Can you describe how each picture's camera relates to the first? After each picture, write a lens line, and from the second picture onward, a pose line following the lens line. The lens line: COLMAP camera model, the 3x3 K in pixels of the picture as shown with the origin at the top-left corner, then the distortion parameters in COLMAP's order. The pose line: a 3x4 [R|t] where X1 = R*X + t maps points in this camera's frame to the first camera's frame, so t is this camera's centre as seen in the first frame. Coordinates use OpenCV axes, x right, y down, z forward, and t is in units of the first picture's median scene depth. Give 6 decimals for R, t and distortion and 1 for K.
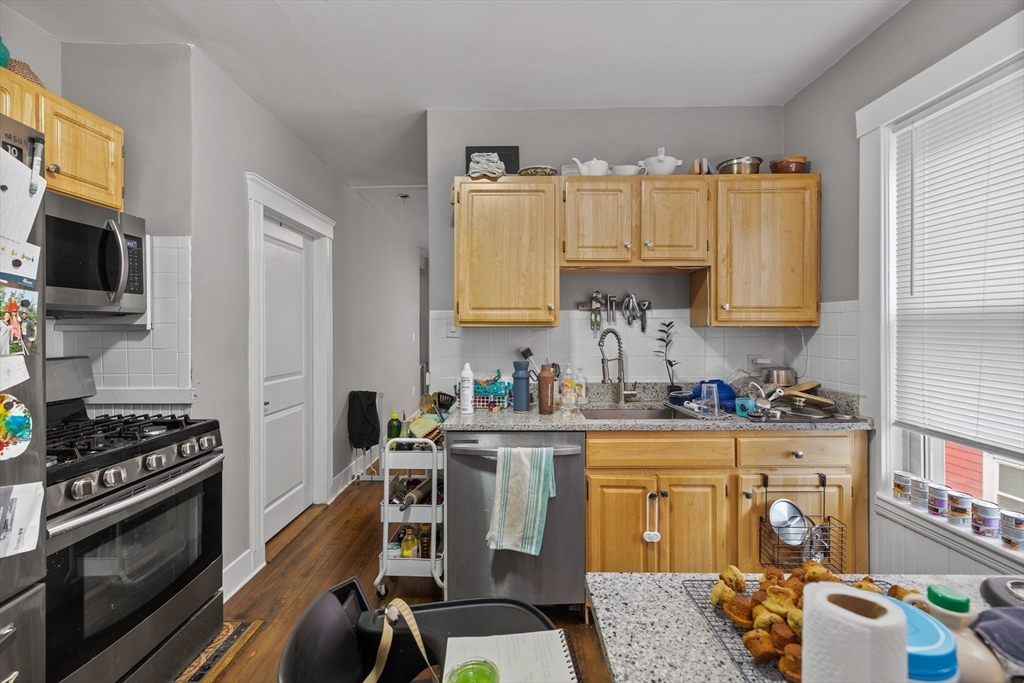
lens RADIAL K [[454.3, 0, 509.9], [0, 454.3, 332.5], [0, 0, 1]] dist [0.005456, -0.001218]
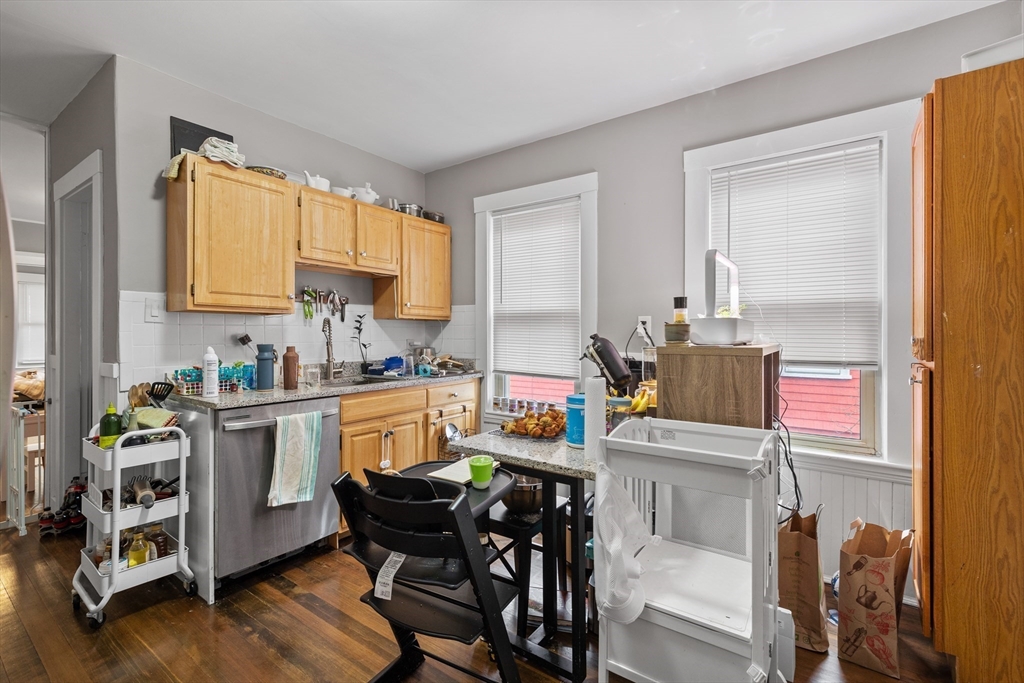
lens RADIAL K [[454.3, 0, 515.8], [0, 454.3, 337.4], [0, 0, 1]] dist [0.005456, -0.001218]
pose [[0.568259, -0.003023, 0.822844, -0.528737], [0.003584, 0.999993, 0.001198, 0.047784], [-0.822842, 0.002268, 0.568265, -0.115447]]
